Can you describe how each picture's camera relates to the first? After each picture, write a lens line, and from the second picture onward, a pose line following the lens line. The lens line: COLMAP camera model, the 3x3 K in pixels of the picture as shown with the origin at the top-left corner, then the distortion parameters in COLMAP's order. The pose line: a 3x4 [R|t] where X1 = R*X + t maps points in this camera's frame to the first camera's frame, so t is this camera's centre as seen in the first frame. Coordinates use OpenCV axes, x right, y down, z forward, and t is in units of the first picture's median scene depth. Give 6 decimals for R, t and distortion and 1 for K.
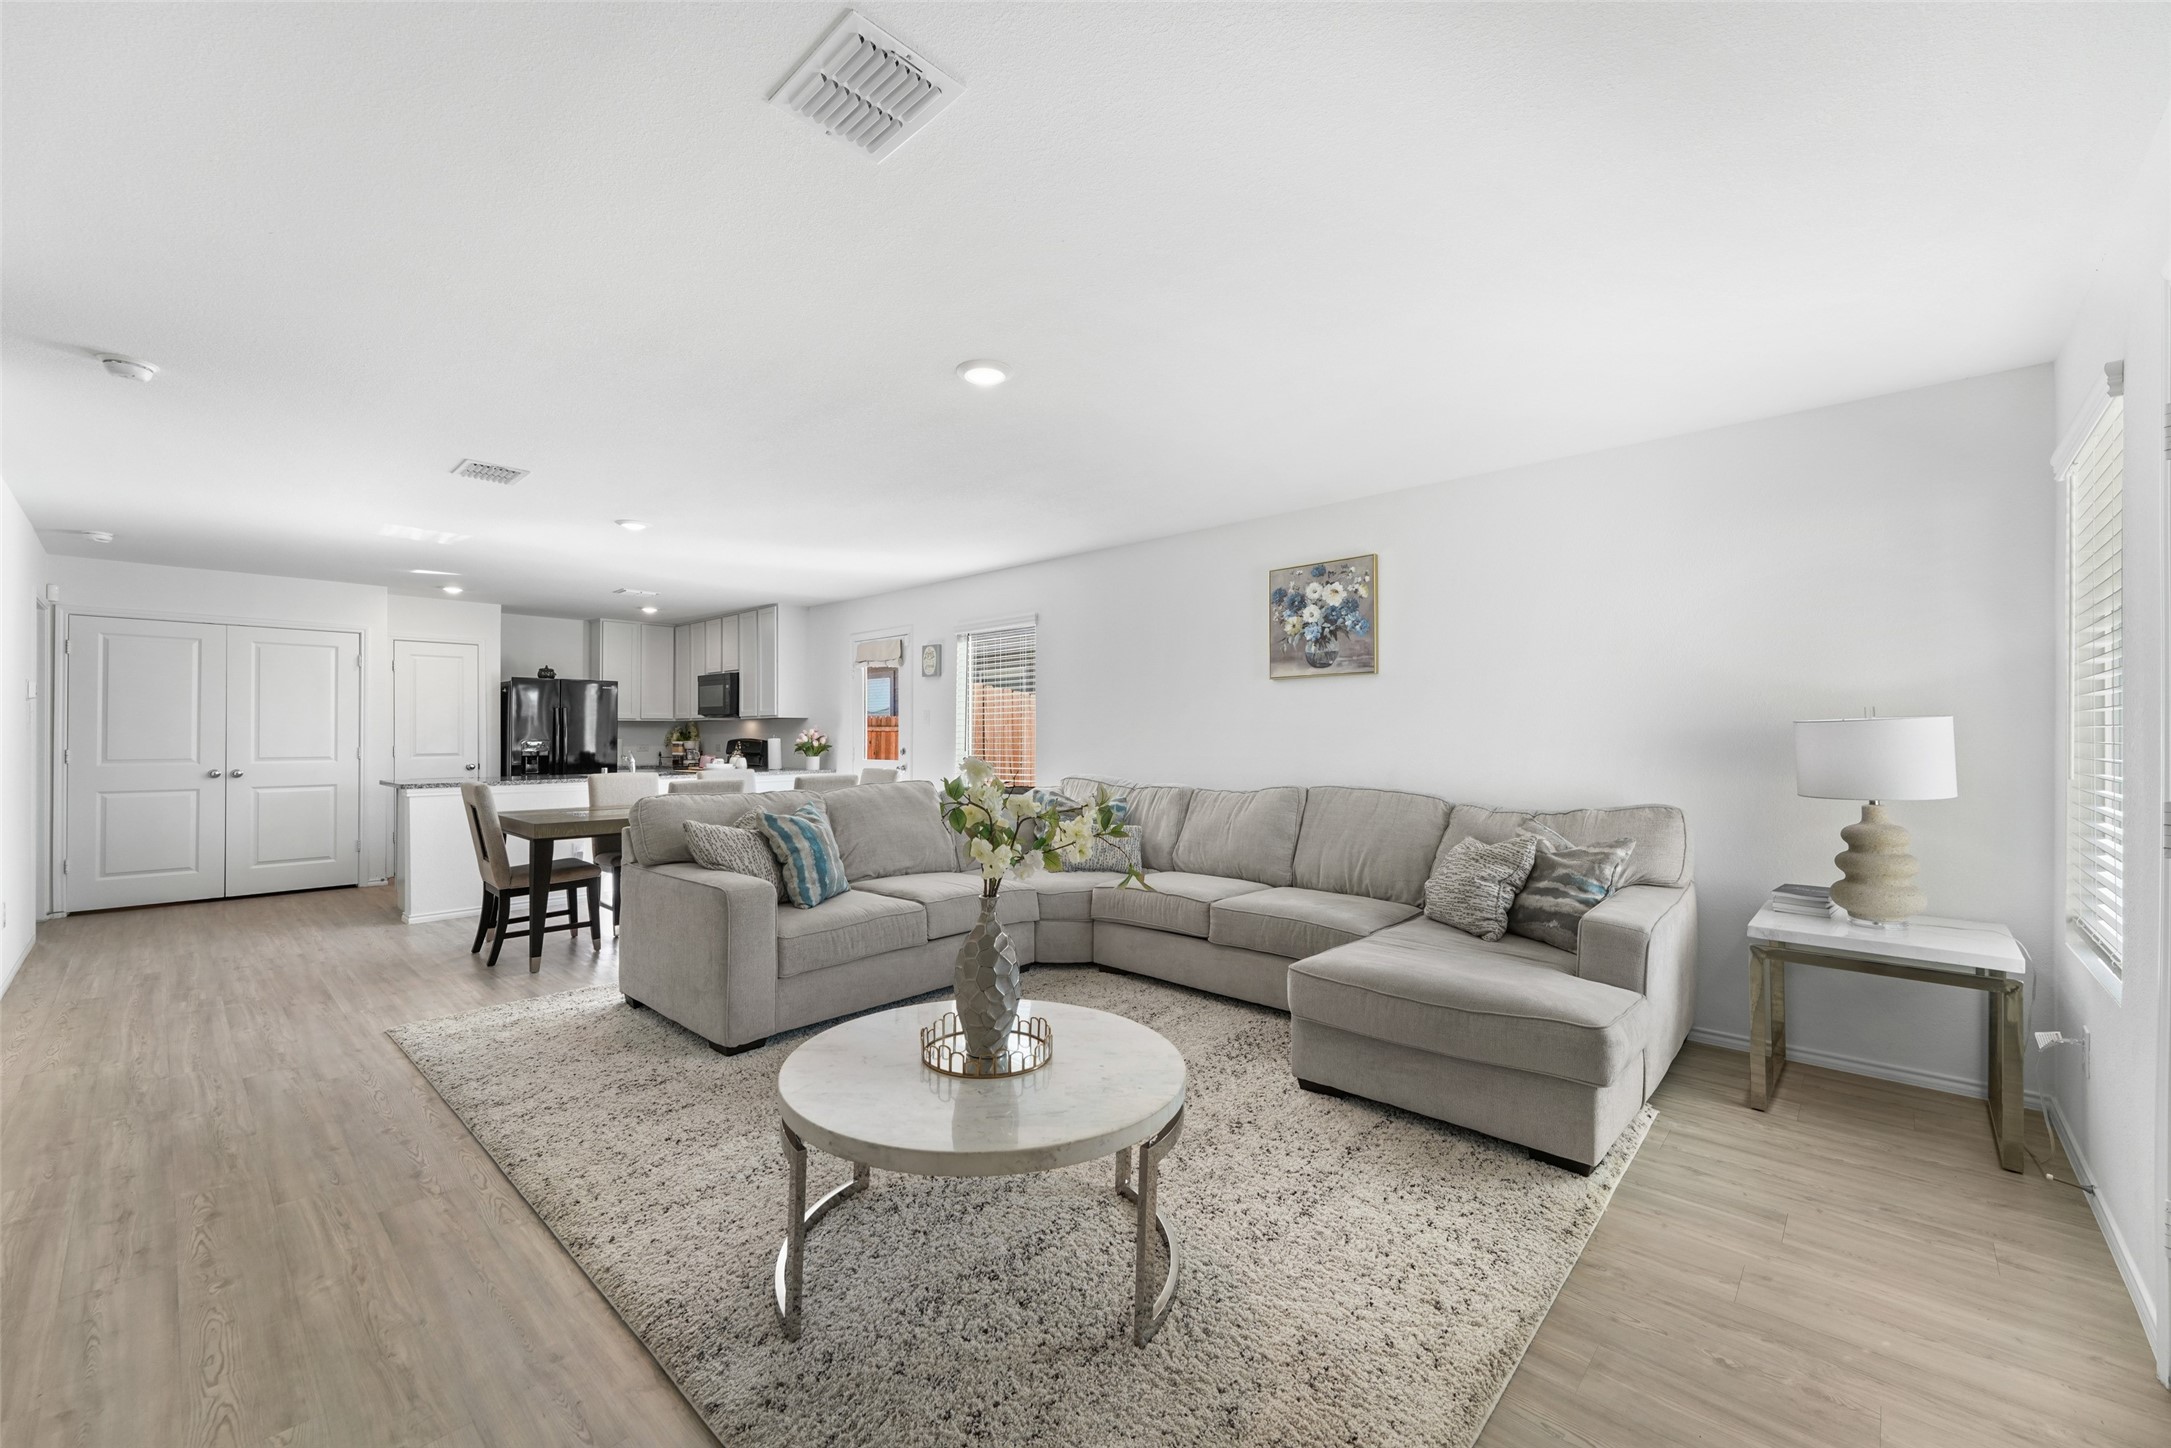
lens RADIAL K [[857.0, 0, 1085.5], [0, 857.0, 724.0], [0, 0, 1]] dist [-0.000011, 0.000004]
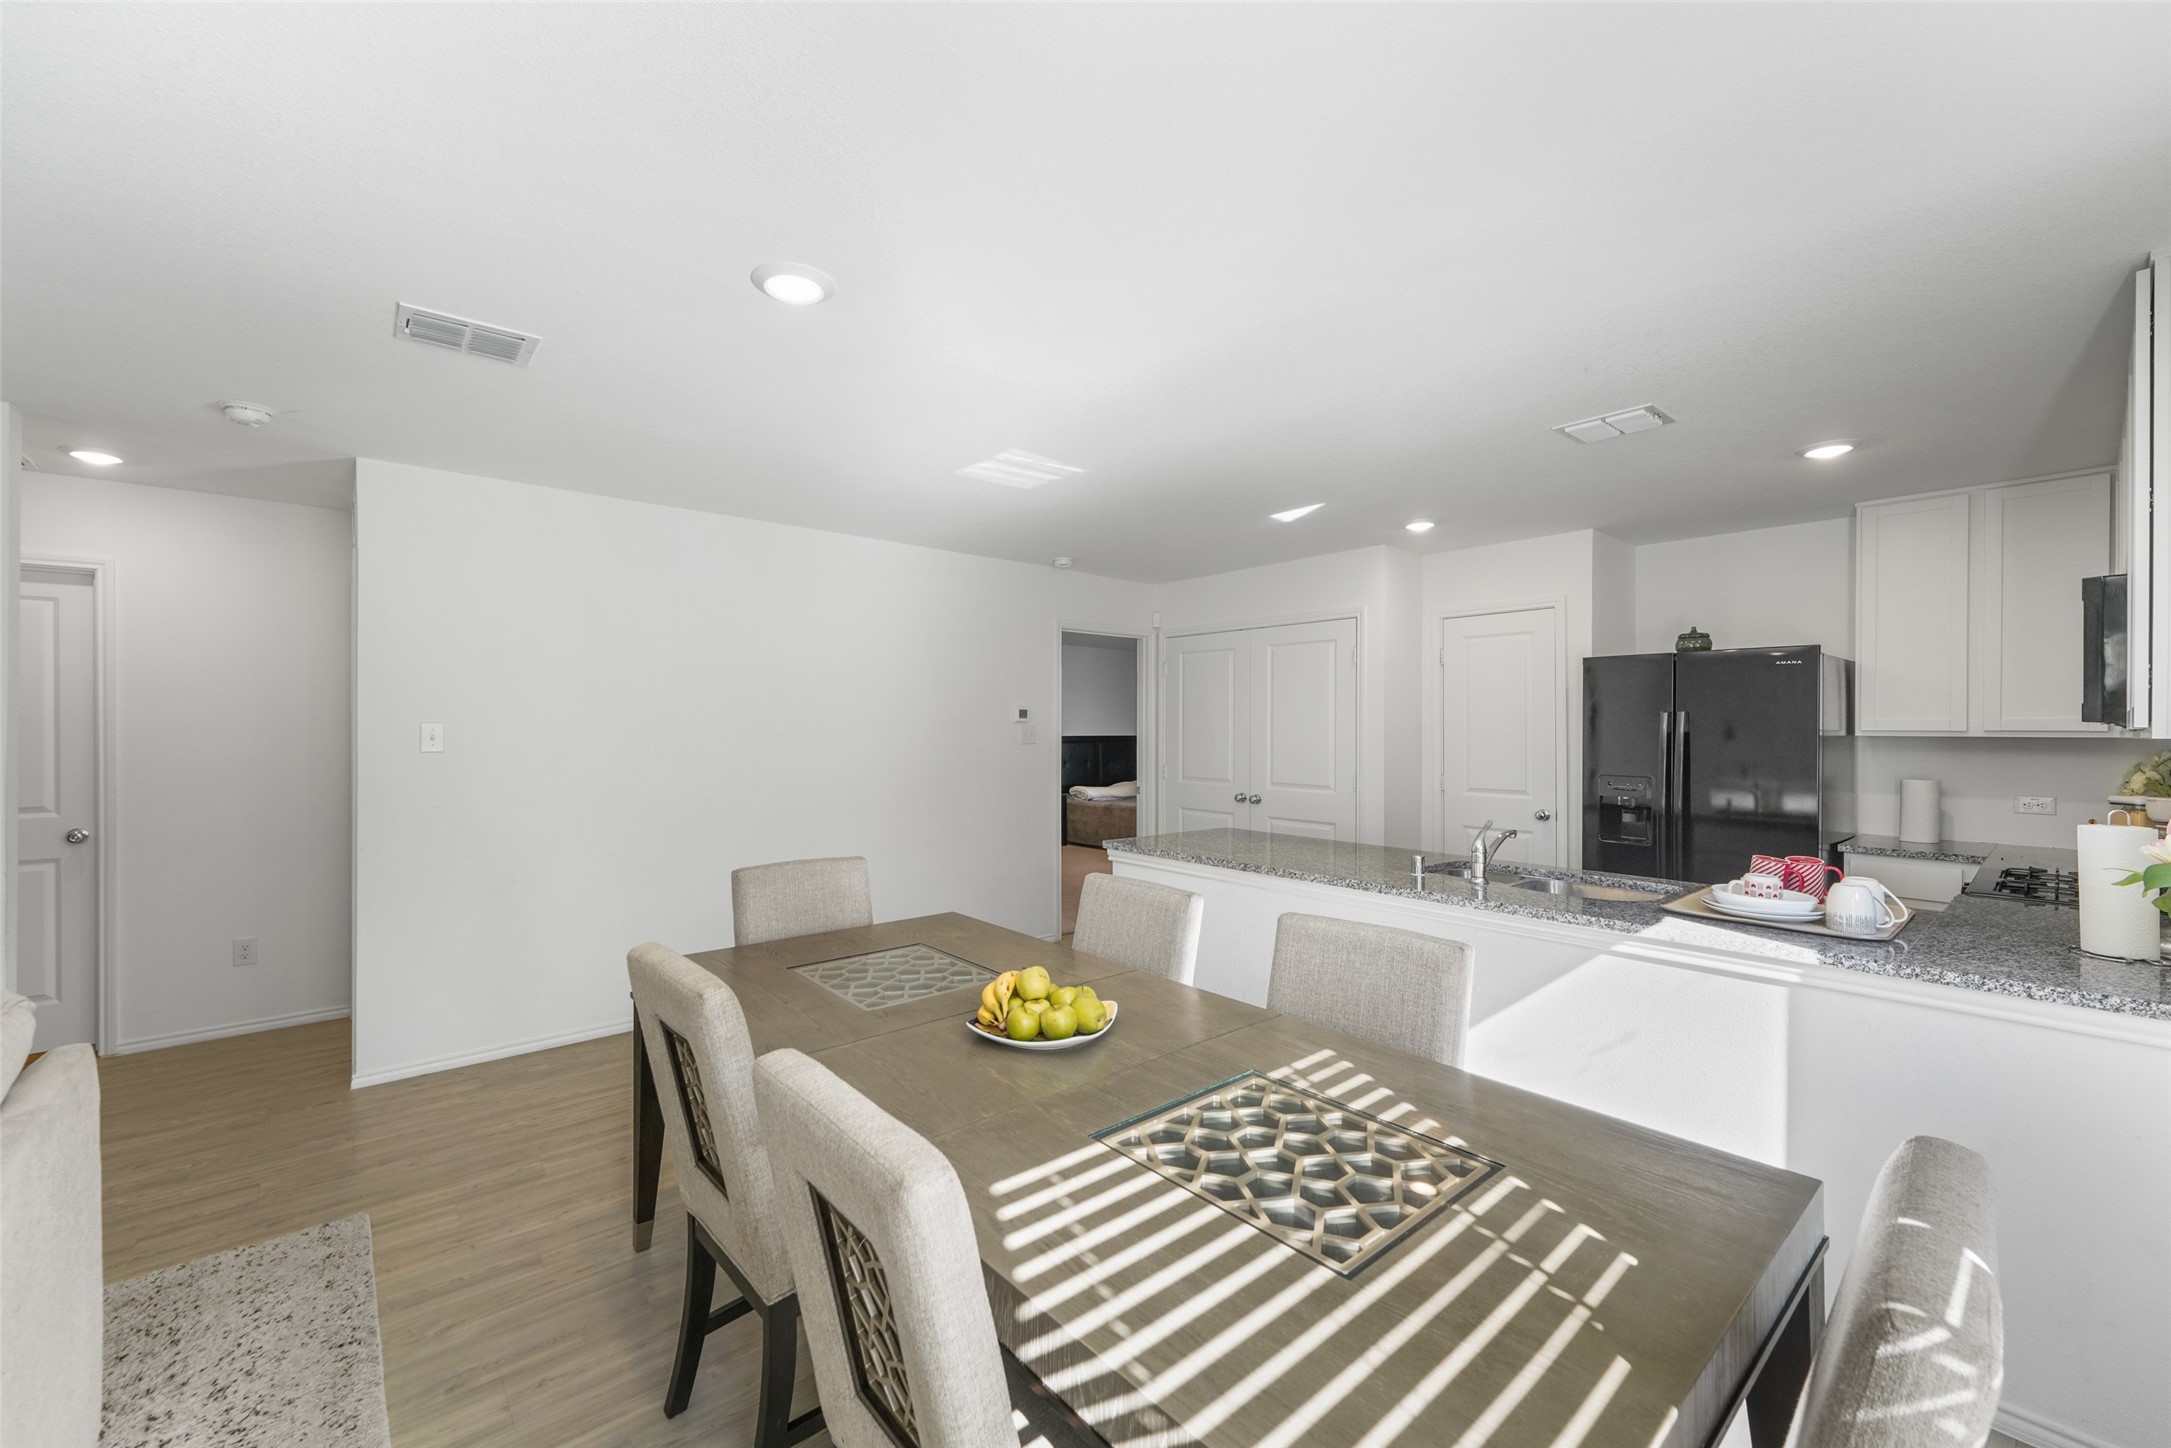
lens RADIAL K [[841.8, 0, 1085.5], [0, 841.8, 724.0], [0, 0, 1]] dist [0.000405, 0.000034]
pose [[-0.125488, -0.002852, -0.992091, -0.121523], [0.004667, 0.999983, -0.003465, -0.014626], [0.992084, -0.005065, -0.125472, 0.890448]]
